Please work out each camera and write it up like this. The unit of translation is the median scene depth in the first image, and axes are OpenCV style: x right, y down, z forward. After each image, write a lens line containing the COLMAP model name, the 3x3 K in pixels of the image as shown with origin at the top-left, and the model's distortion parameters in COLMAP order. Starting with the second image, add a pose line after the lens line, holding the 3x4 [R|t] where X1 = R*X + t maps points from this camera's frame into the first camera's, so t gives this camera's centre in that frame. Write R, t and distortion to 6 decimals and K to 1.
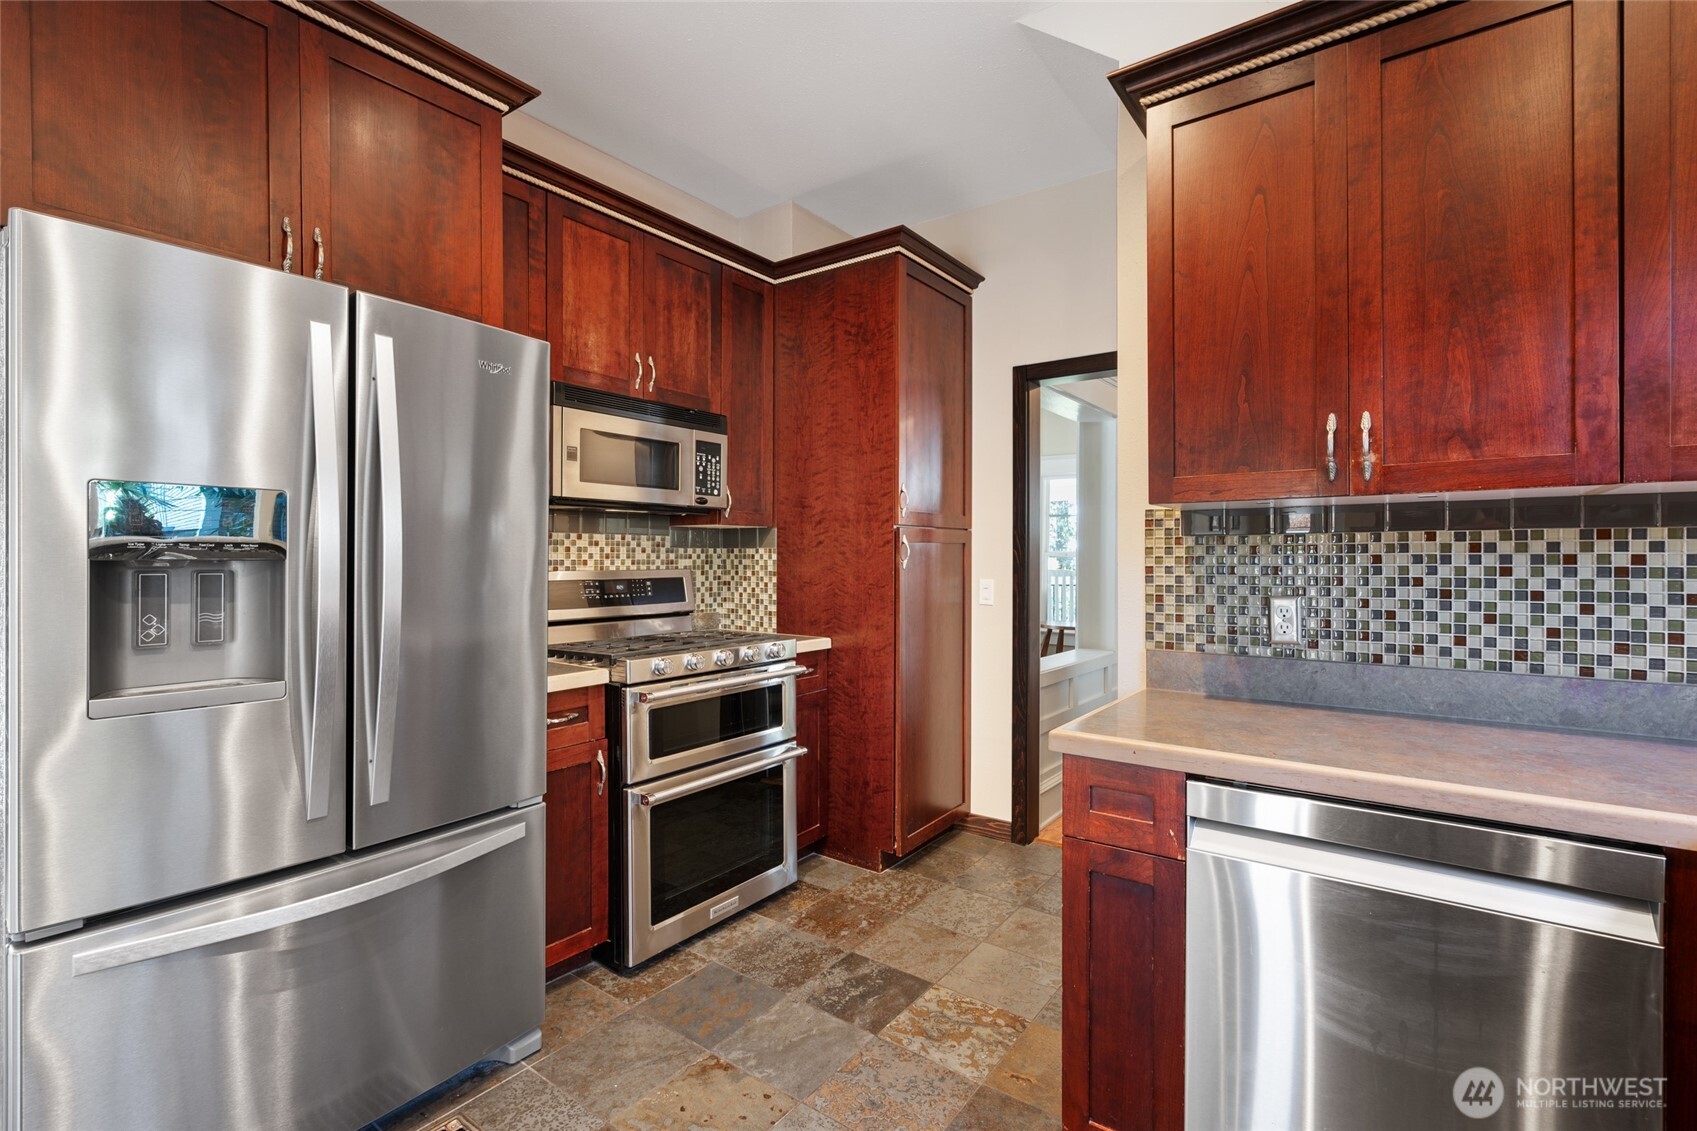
lens RADIAL K [[768.5, 0, 868.2], [0, 768.5, 561.6], [0, 0, 1]] dist [-0.007444, 0.003522]
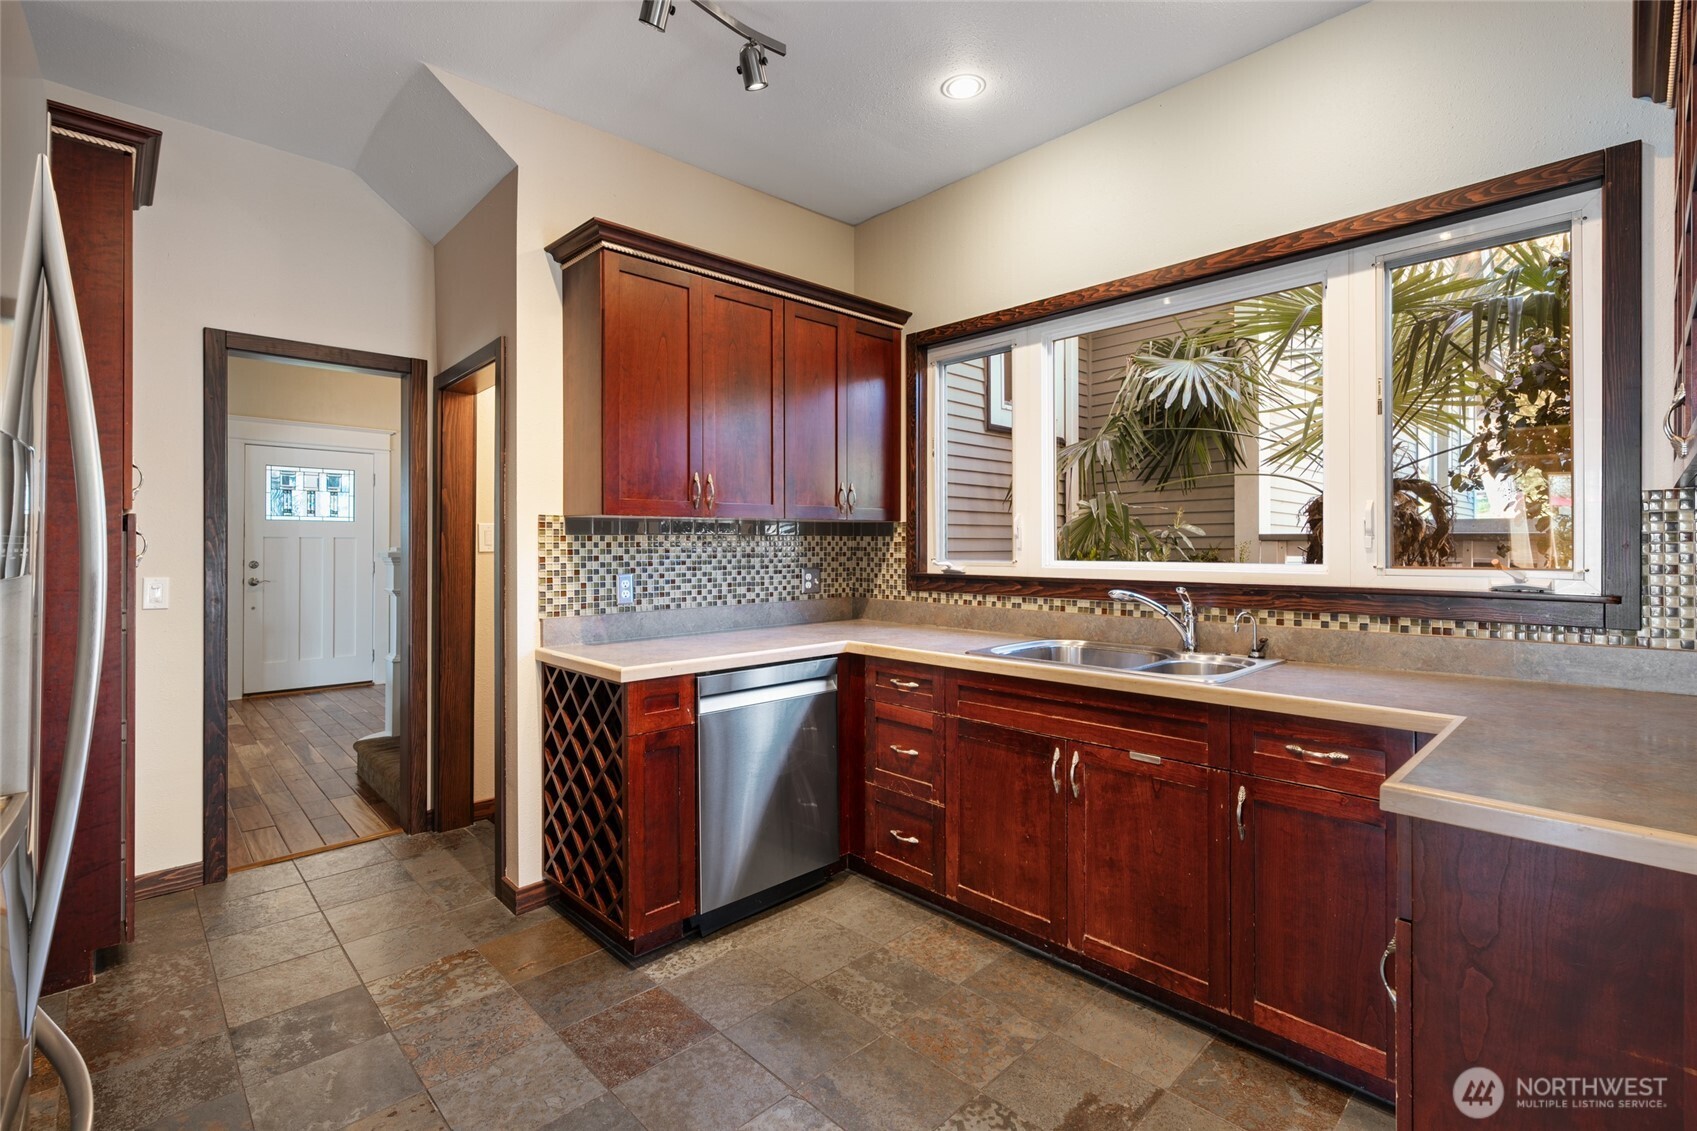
lens RADIAL K [[768.5, 0, 872.8], [0, 768.5, 541.9], [0, 0, 1]] dist [-0.007444, 0.003522]
pose [[0.158277, 0.000029, 0.987395, -0.901469], [0.005038, 0.999987, -0.000837, -0.016852], [-0.987382, 0.005107, 0.158274, 0.223782]]
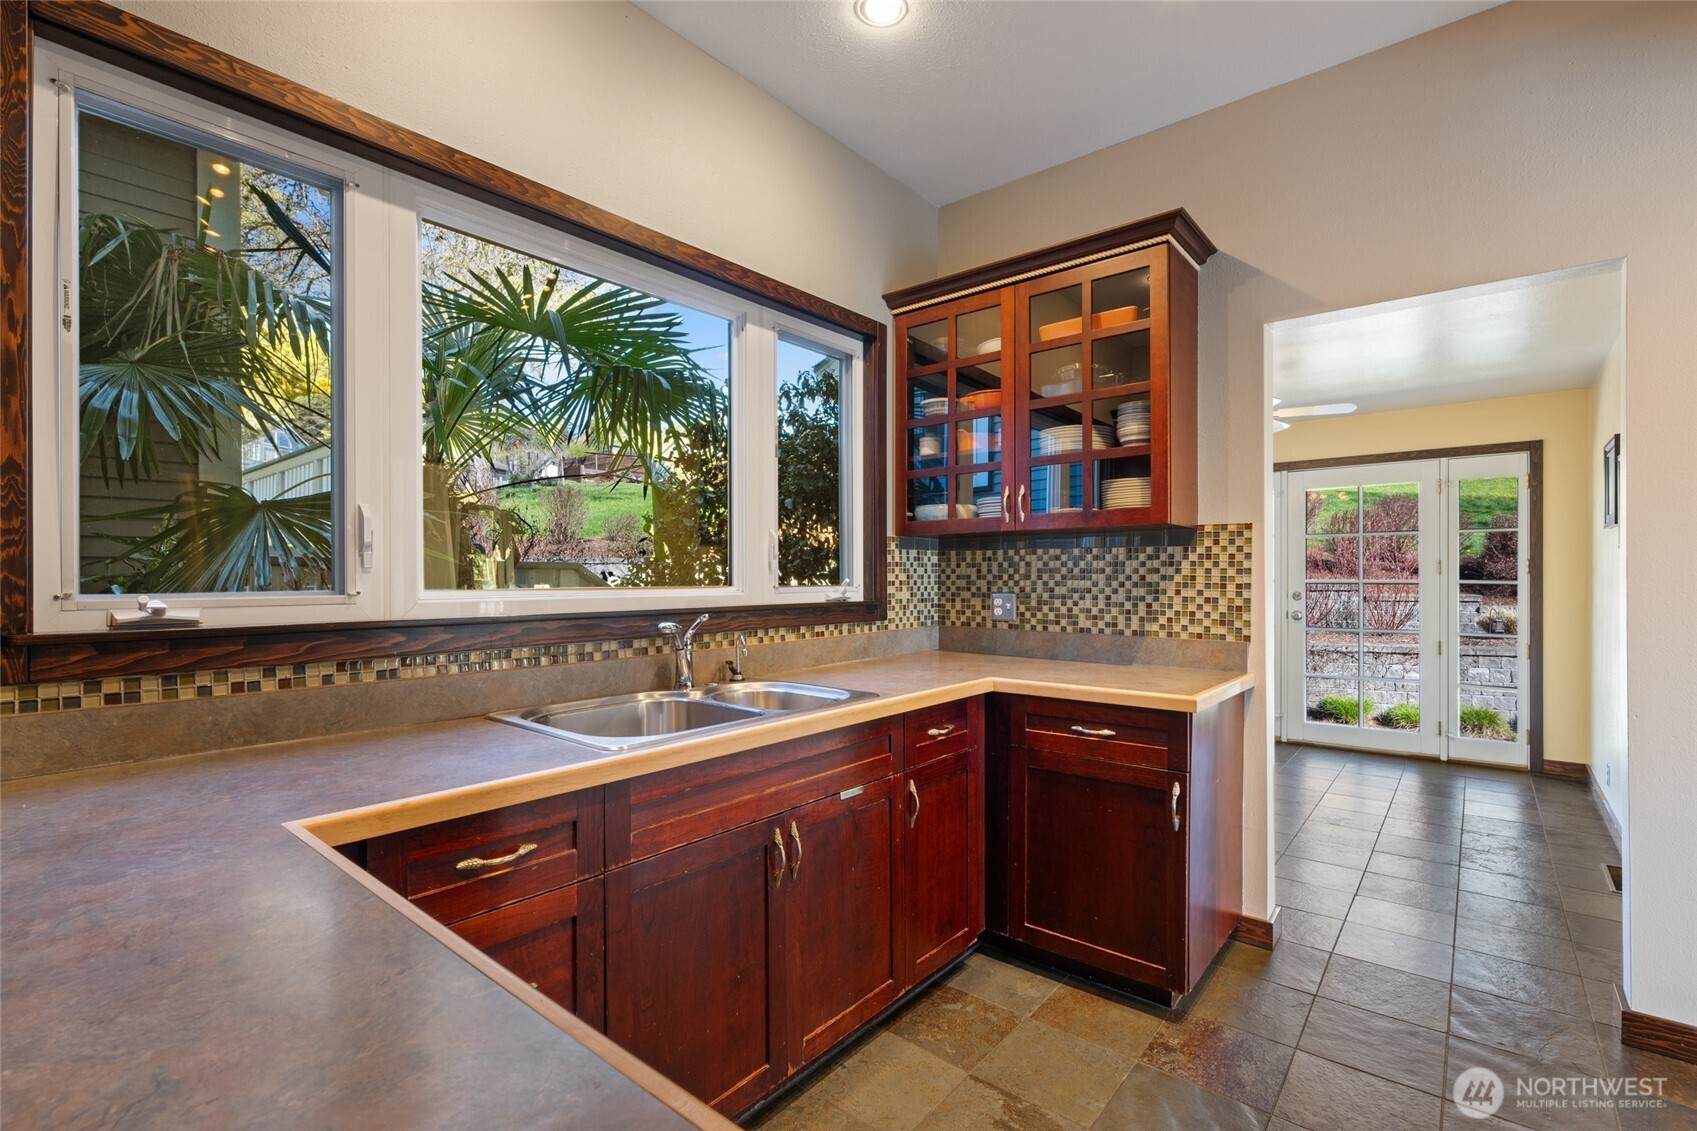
lens RADIAL K [[768.5, 0, 840.4], [0, 768.5, 587.7], [0, 0, 1]] dist [-0.007444, 0.003522]
pose [[-0.997153, 0.001493, 0.075392, 0.162981], [0.002690, 0.999872, 0.015781, 0.005699], [-0.075359, 0.015939, -0.997029, 1.013105]]
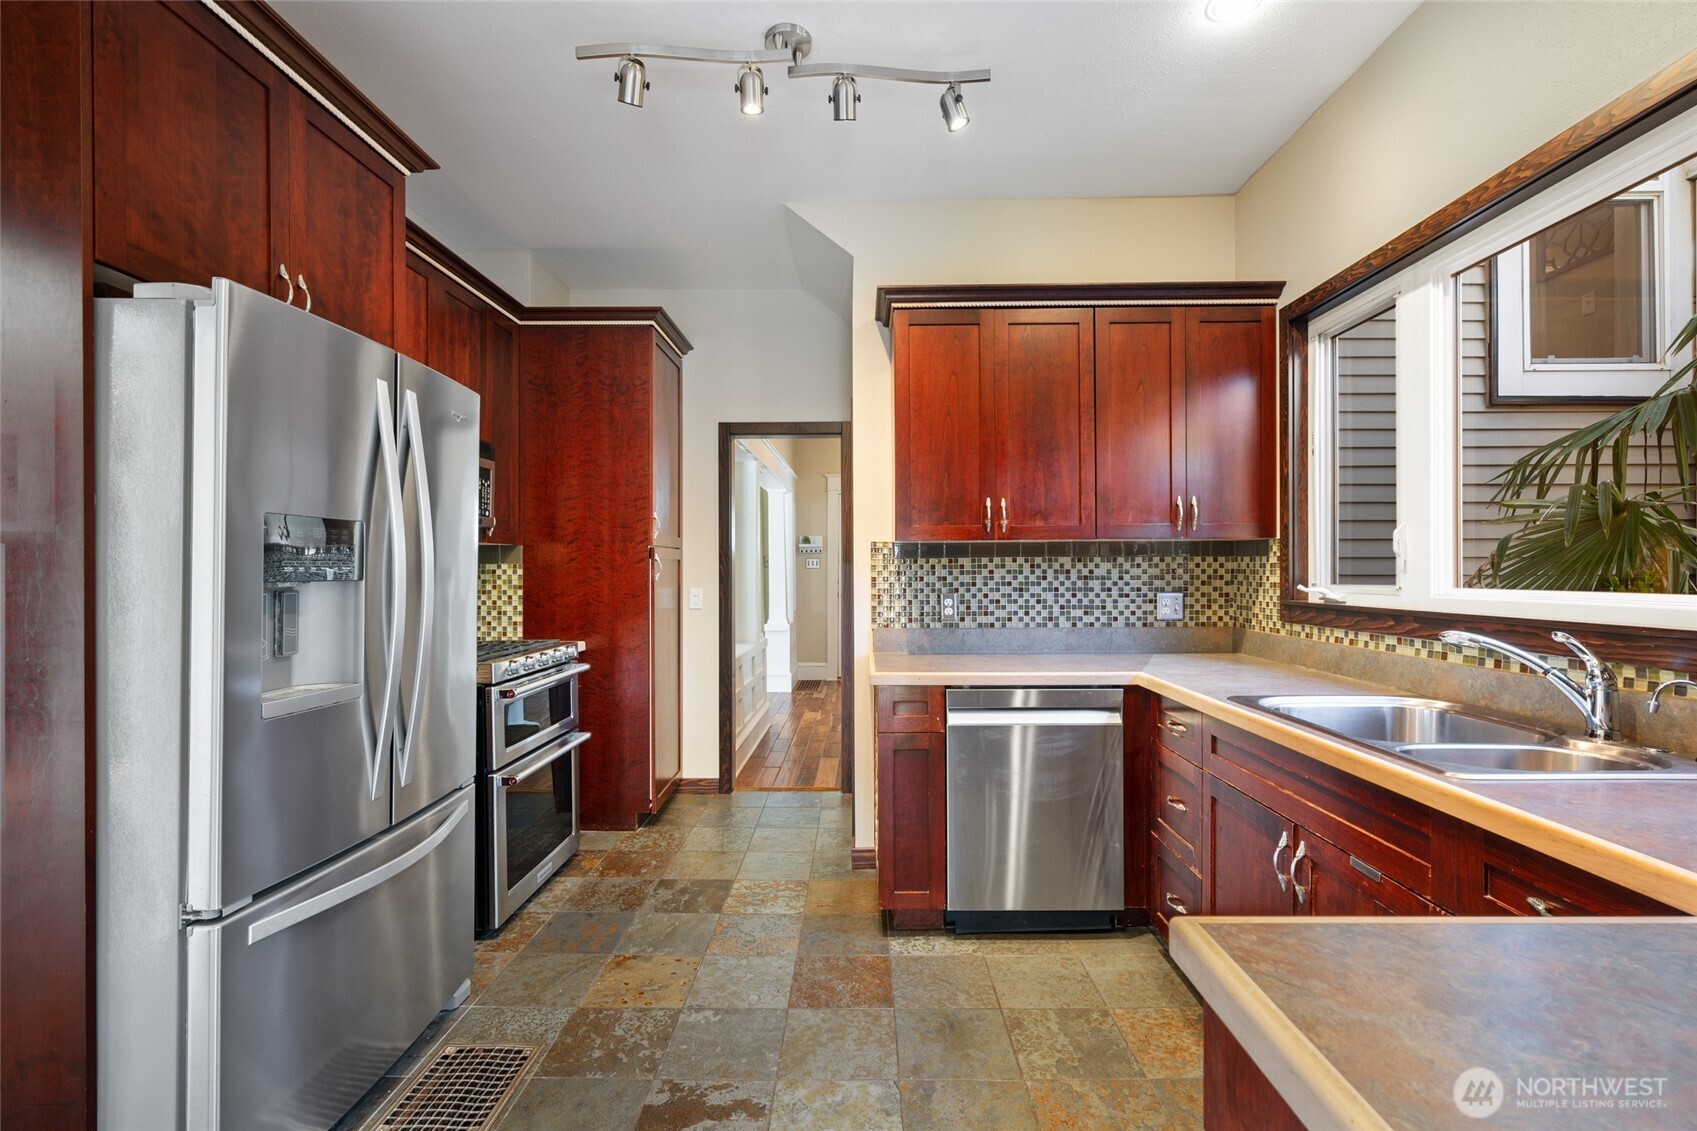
lens RADIAL K [[768.5, 0, 866.9], [0, 768.5, 568.8], [0, 0, 1]] dist [-0.007444, 0.003522]
pose [[0.809663, -0.004339, 0.586879, -0.611980], [0.006596, 0.999977, -0.001708, -0.008979], [-0.586858, 0.005254, 0.809673, -0.306185]]
